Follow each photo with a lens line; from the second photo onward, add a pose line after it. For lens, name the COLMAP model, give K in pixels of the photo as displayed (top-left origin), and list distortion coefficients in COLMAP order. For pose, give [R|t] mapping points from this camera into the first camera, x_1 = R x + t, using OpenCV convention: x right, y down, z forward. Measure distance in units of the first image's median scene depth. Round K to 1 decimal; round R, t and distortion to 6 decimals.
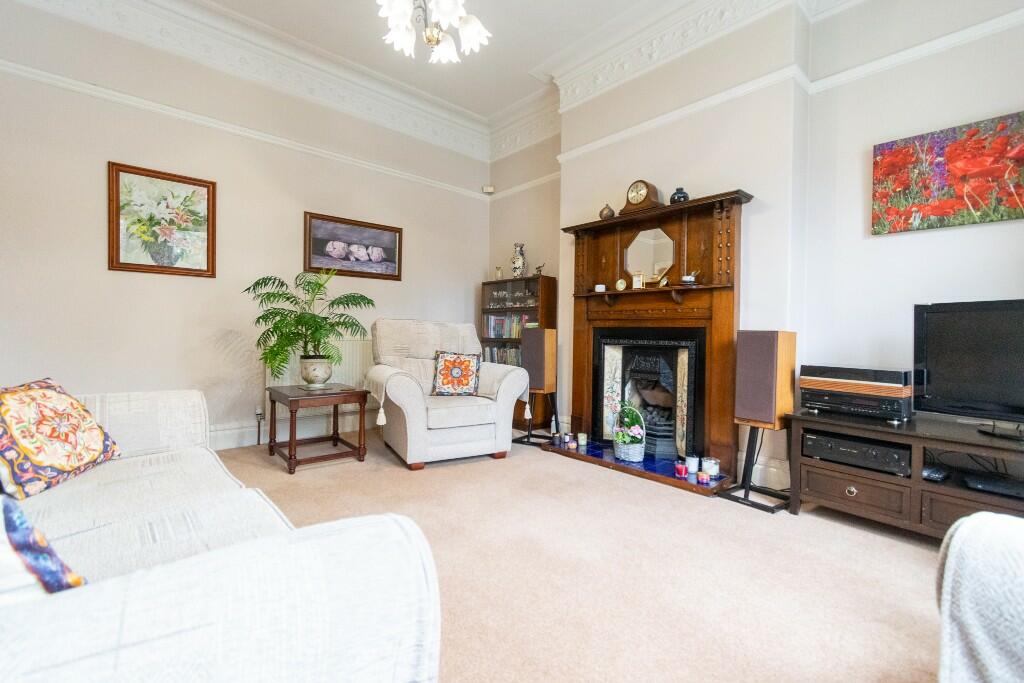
lens RADIAL K [[451.8, 0, 510.9], [0, 451.8, 338.7], [0, 0, 1]] dist [0.000329, -0.000070]
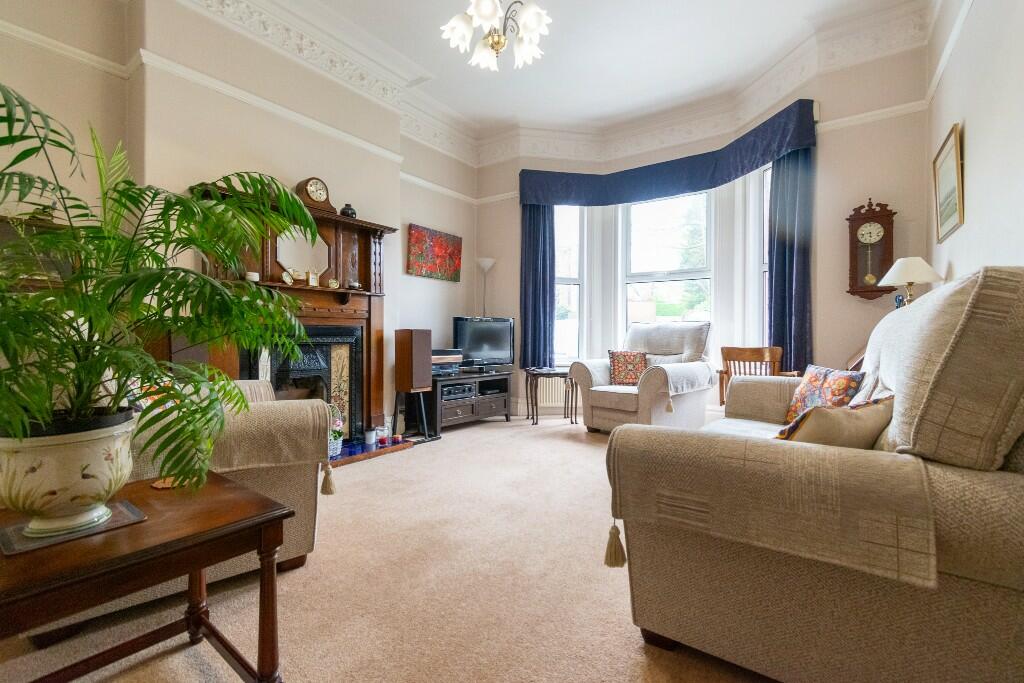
lens RADIAL K [[451.8, 0, 509.8], [0, 451.8, 336.7], [0, 0, 1]] dist [0.000329, -0.000070]
pose [[-0.220124, -0.013390, 0.975380, -0.870557], [0.009551, 0.999828, 0.015881, -0.010980], [-0.975425, 0.012812, -0.219959, 0.887072]]
